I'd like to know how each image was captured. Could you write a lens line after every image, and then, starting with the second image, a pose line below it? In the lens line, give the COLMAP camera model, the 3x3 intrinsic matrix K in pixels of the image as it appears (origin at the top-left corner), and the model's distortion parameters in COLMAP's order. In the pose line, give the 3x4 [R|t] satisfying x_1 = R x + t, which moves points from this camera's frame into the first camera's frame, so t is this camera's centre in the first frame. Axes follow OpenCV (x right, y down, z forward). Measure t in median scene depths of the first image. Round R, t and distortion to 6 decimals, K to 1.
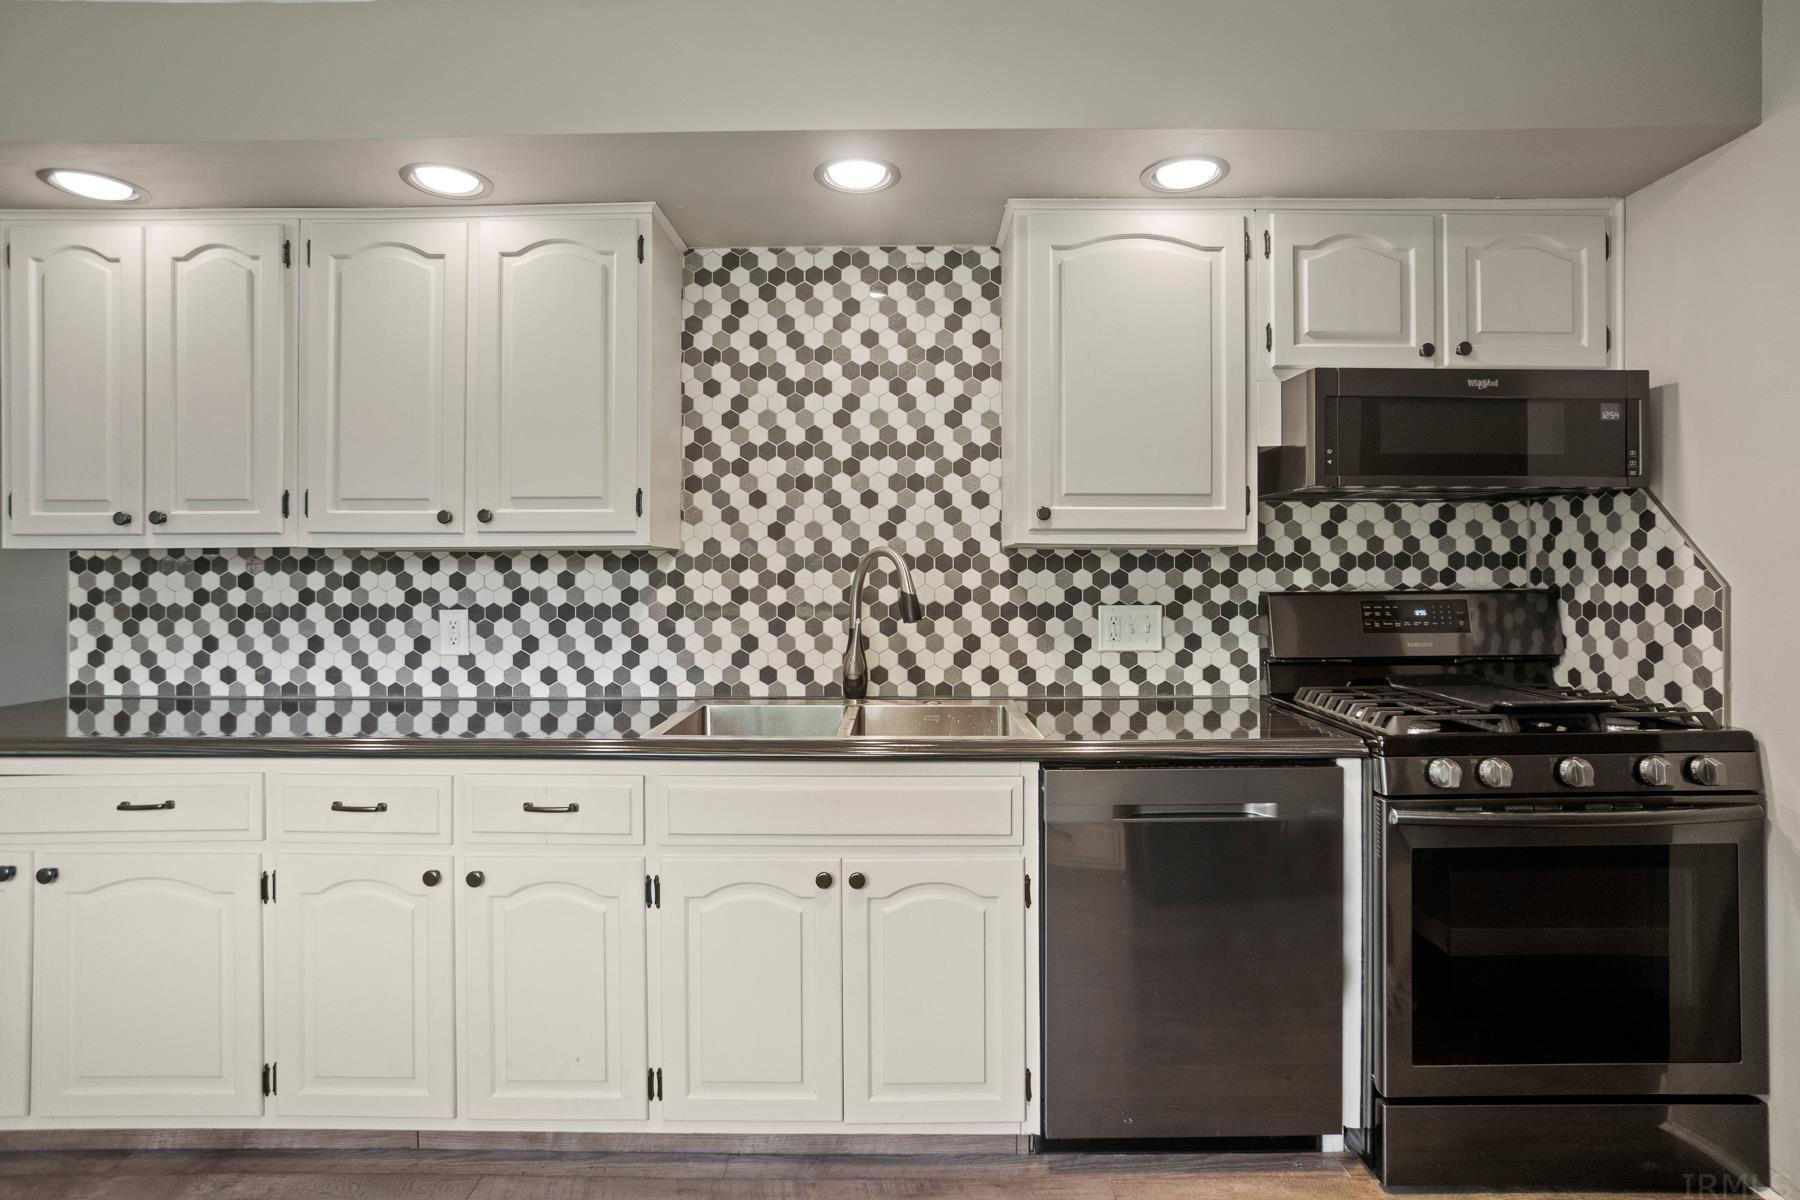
lens RADIAL K [[550.8, 0, 902.0], [0, 550.8, 566.7], [0, 0, 1]] dist [-0.017598, 0.000005]
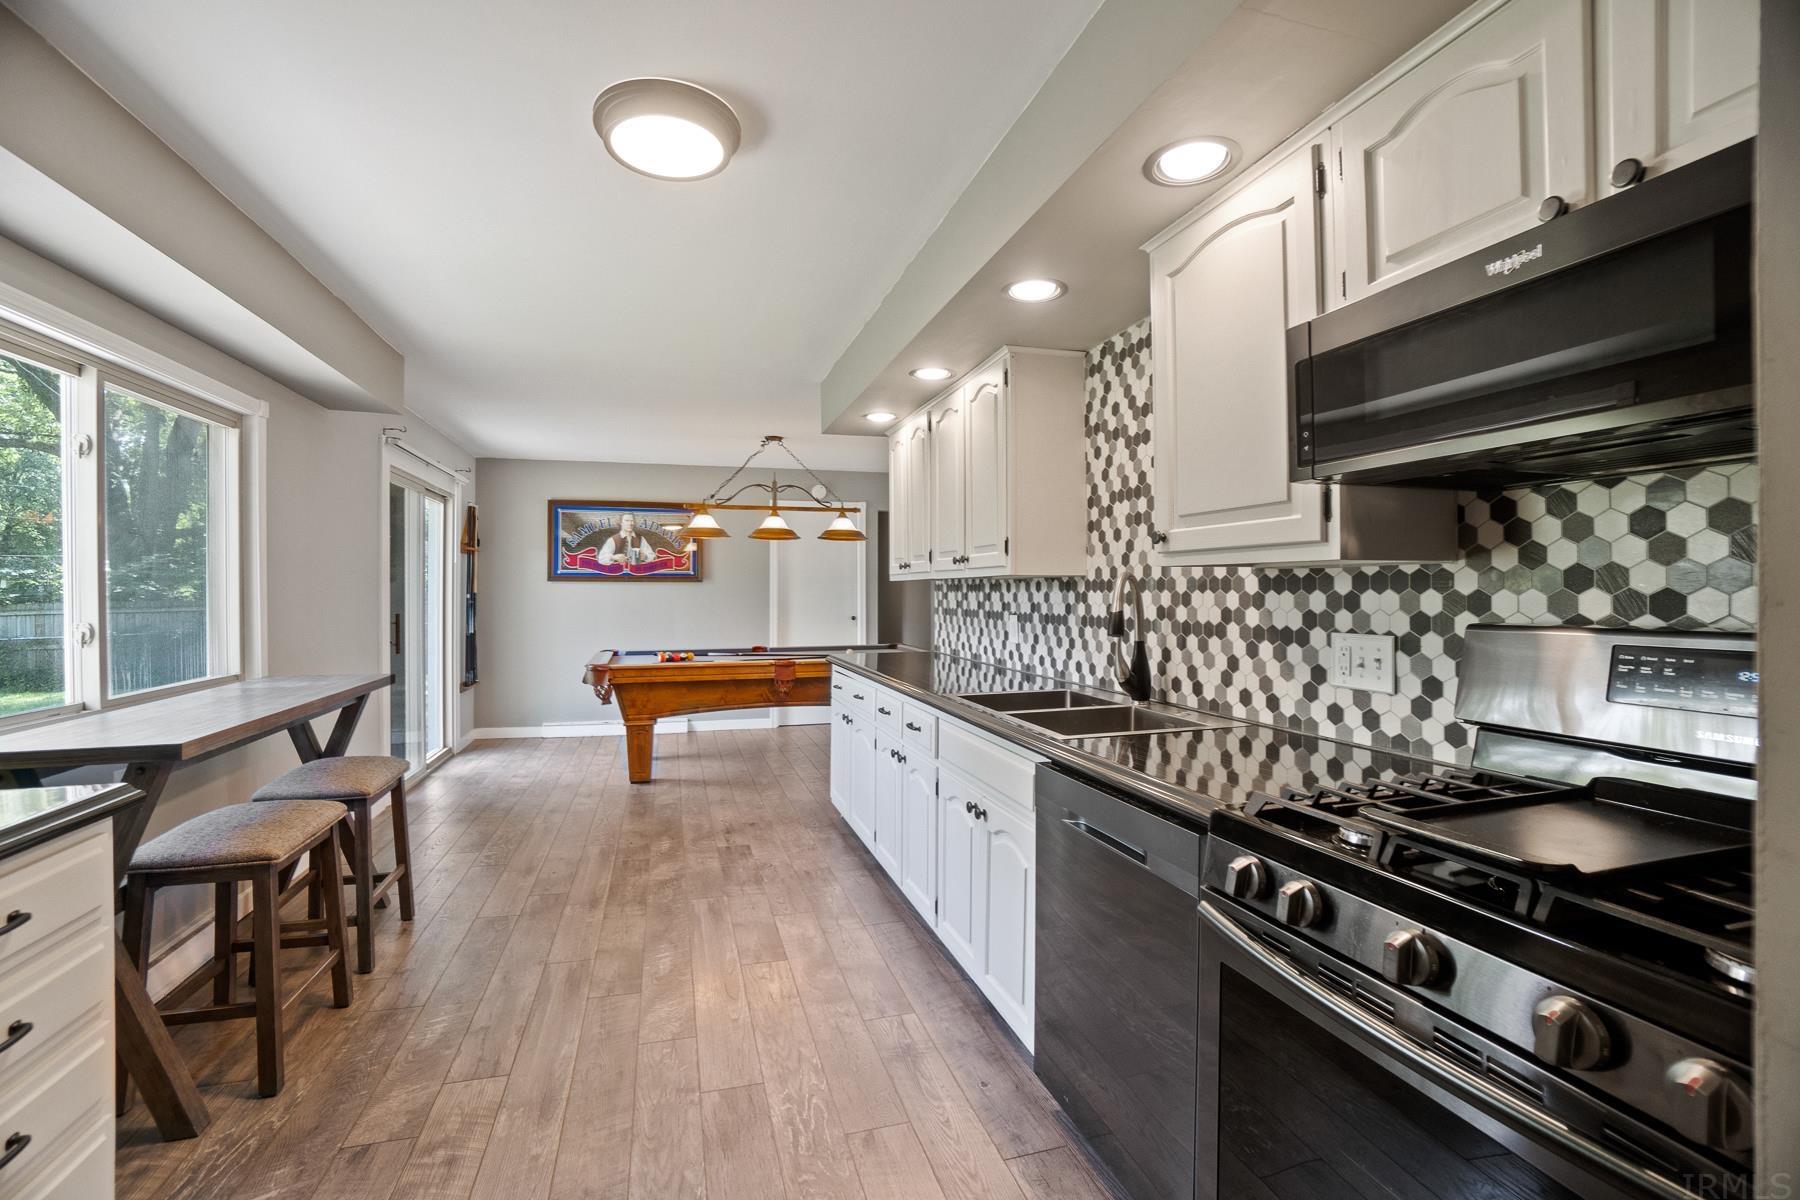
lens RADIAL K [[817.5, 0, 901.5], [0, 817.5, 577.1], [0, 0, 1]] dist [-0.066582, 0.027041]
pose [[0.280506, -0.014473, -0.959743, 1.389549], [0.006977, 0.999891, -0.013040, -0.004408], [0.959827, -0.003038, 0.280576, -0.000604]]
